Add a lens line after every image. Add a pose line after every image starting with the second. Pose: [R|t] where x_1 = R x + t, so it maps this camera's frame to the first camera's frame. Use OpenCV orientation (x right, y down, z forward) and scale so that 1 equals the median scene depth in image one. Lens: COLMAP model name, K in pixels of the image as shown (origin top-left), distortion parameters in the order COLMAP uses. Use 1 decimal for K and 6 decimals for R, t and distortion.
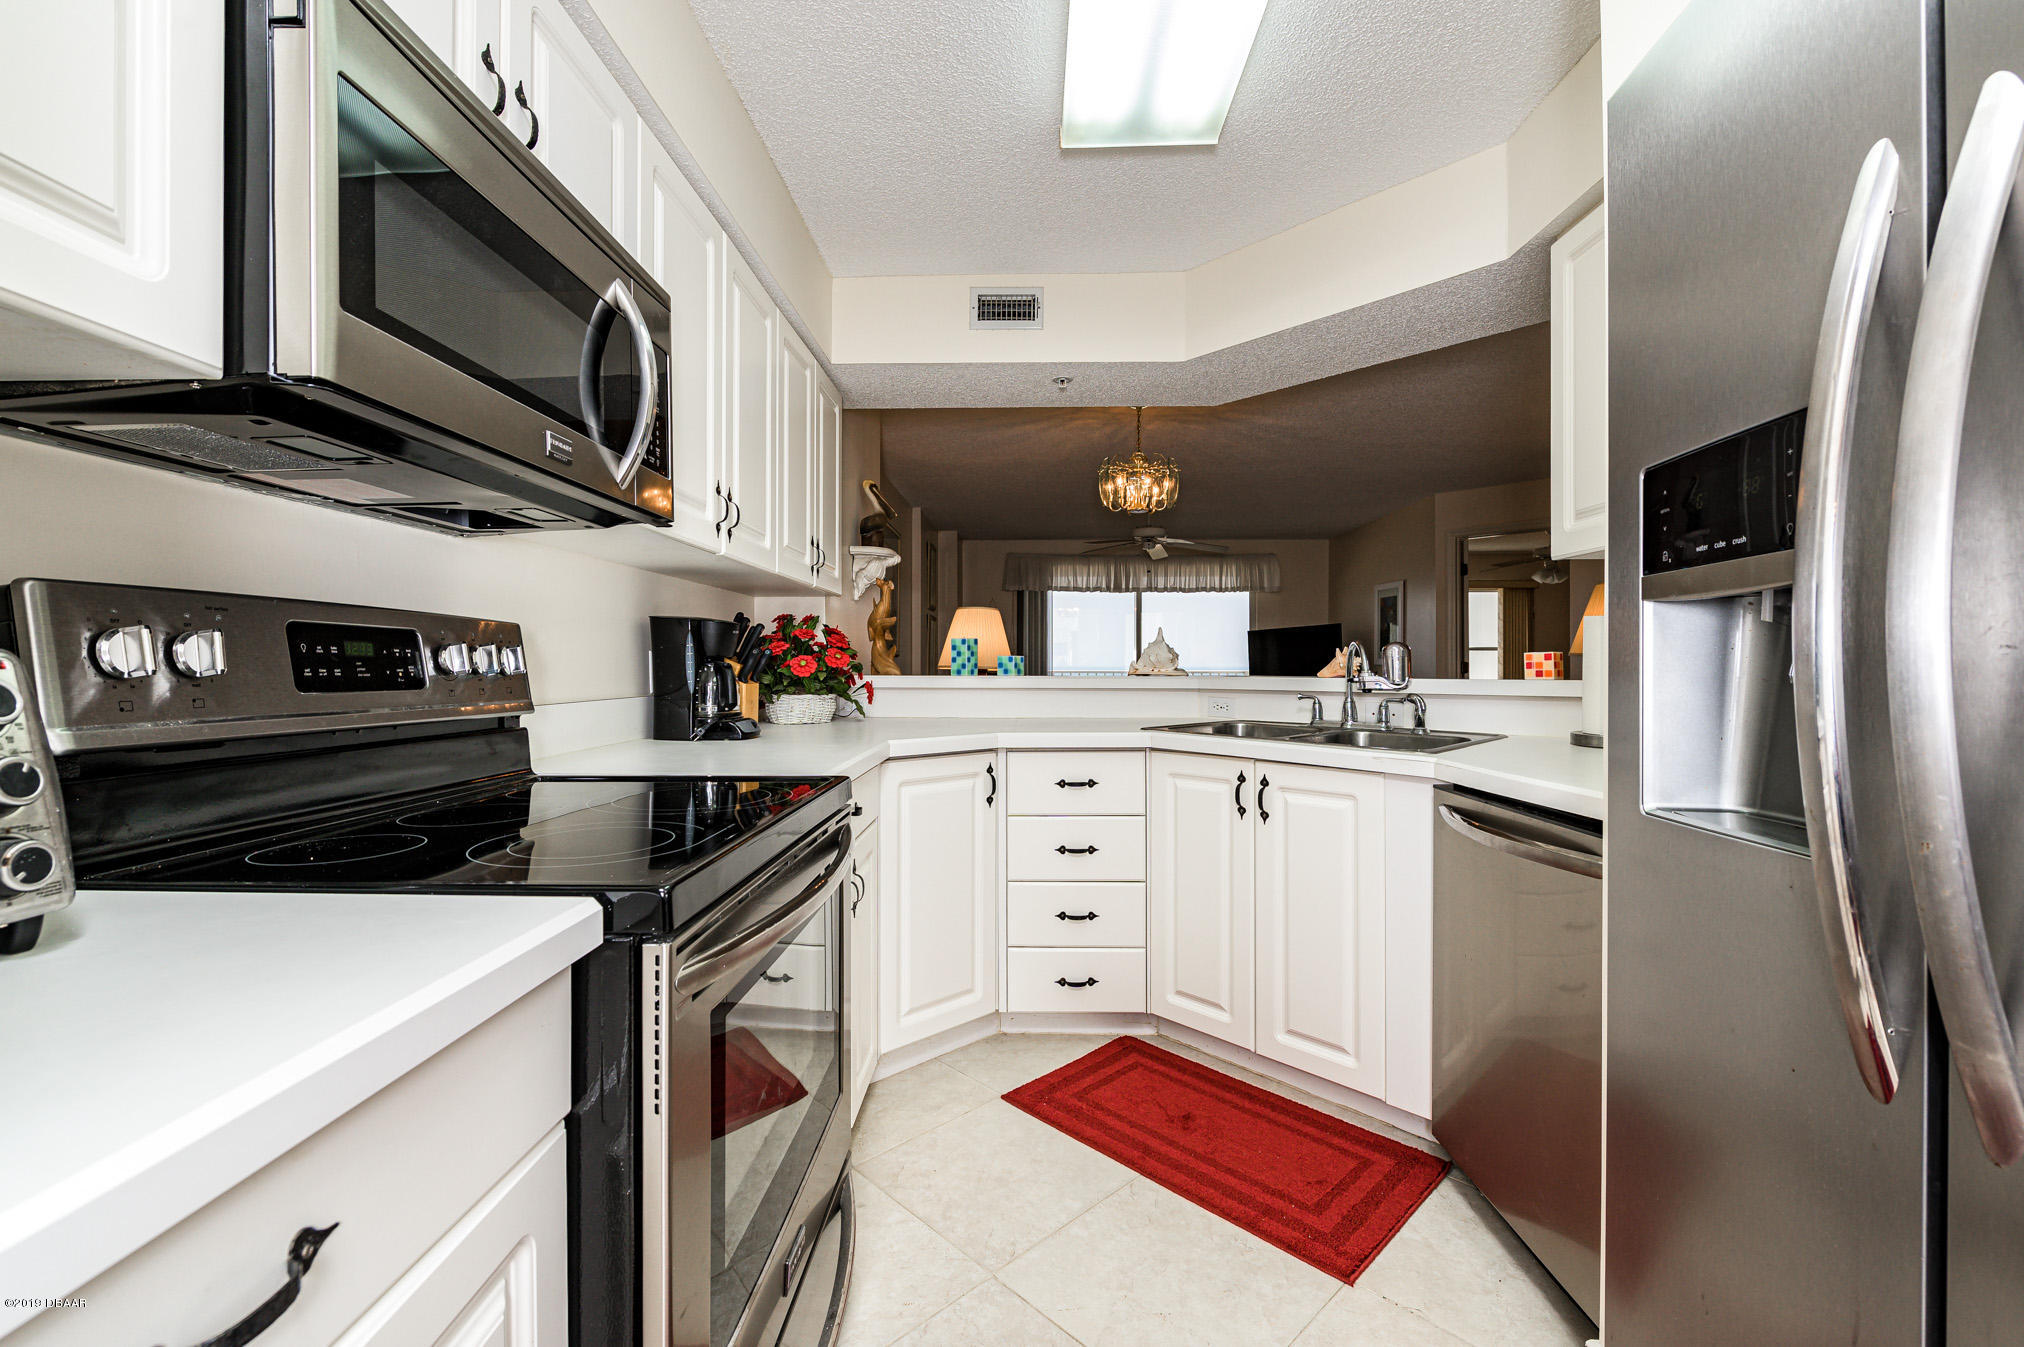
lens RADIAL K [[823.4, 0, 1018.4], [0, 823.4, 669.9], [0, 0, 1]] dist [0.006131, -0.001772]
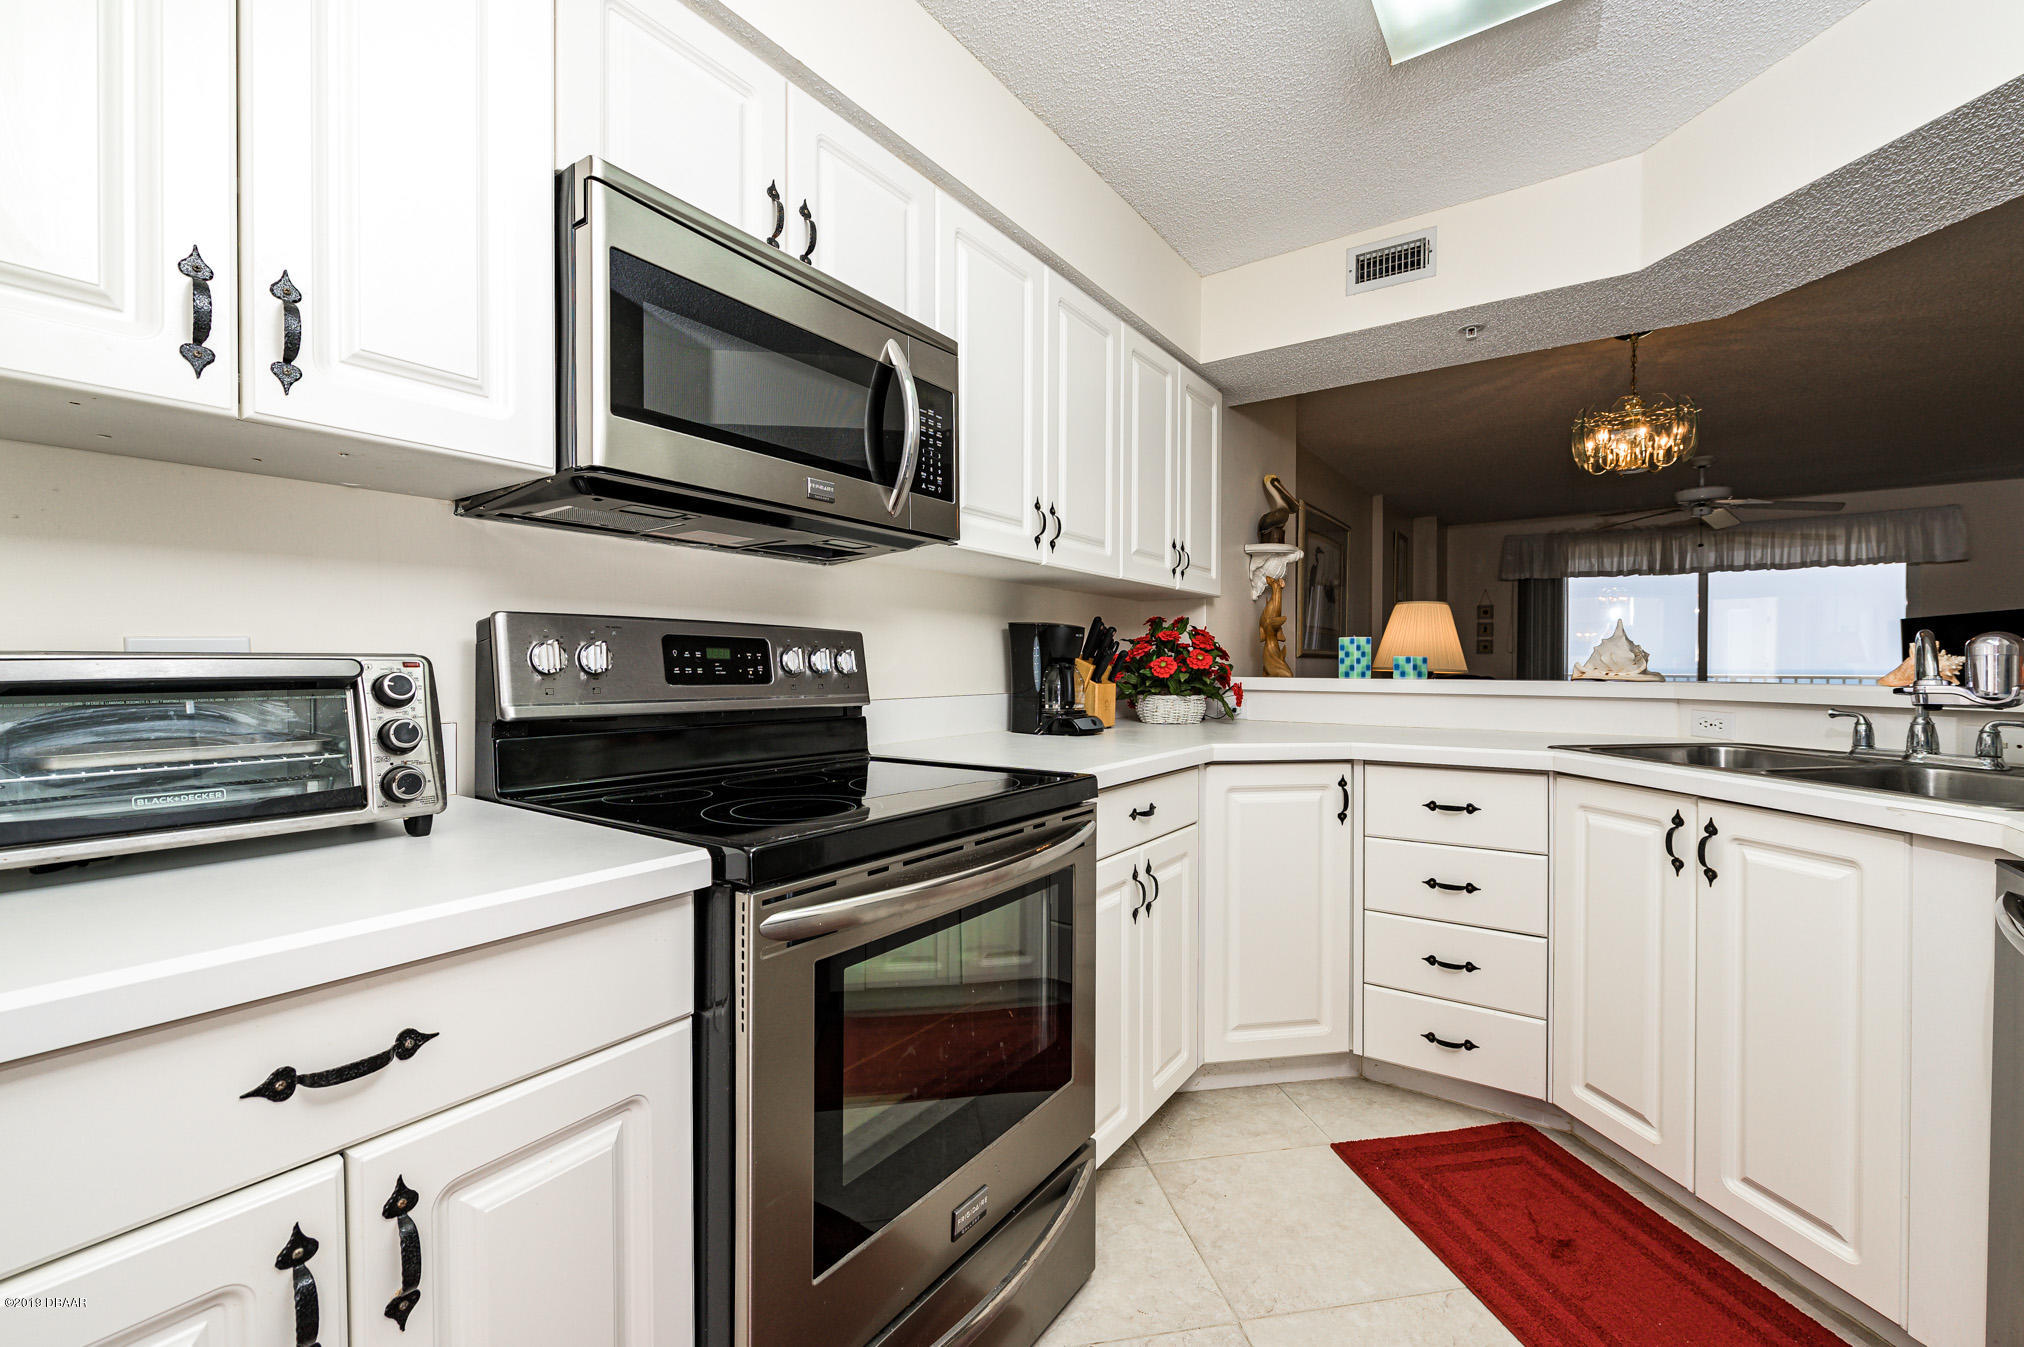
lens RADIAL K [[823.4, 0, 1029.0], [0, 823.4, 676.1], [0, 0, 1]] dist [0.006131, -0.001772]
pose [[0.844101, 0.009049, -0.536107, 0.172574], [-0.005742, 0.999953, 0.007839, -0.000764], [0.536153, -0.003538, 0.844113, 0.058923]]
